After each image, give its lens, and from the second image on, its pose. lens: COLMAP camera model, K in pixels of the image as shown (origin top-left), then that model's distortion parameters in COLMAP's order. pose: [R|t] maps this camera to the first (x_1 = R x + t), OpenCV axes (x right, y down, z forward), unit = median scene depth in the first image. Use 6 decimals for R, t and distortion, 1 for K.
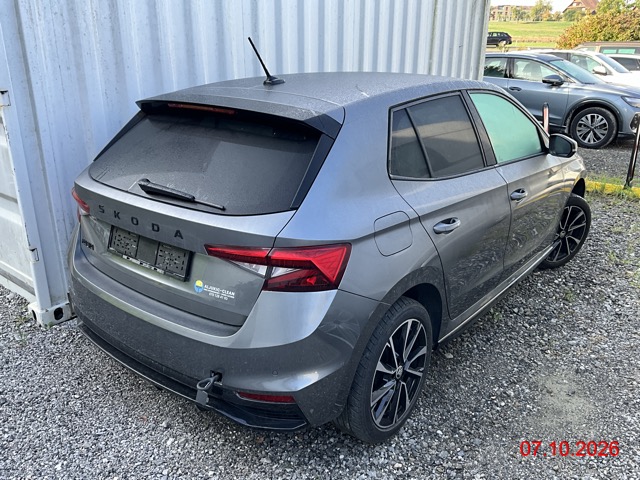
lens RADIAL K [[536.6, 0, 318.6], [0, 536.6, 239.2], [0, 0, 1]] dist [0.055082, -0.074891]
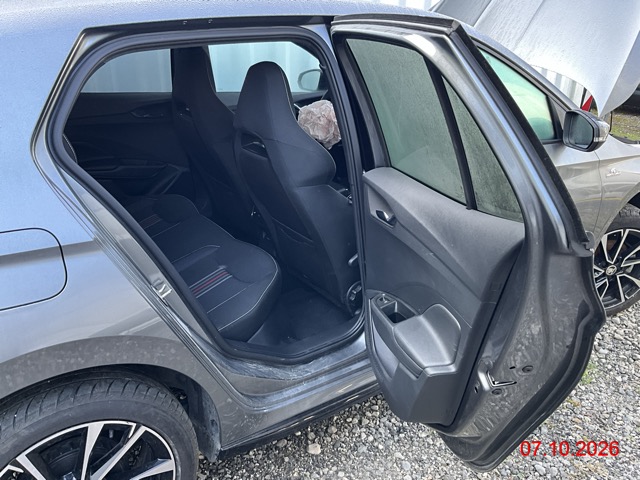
lens RADIAL K [[536.6, 0, 320.4], [0, 536.6, 239.1], [0, 0, 1]] dist [0.055082, -0.074891]
pose [[0.958286, 0.098700, -0.268228, 0.355860], [-0.087404, 0.994721, 0.053763, -0.062488], [0.272119, -0.028076, 0.961854, 0.352934]]
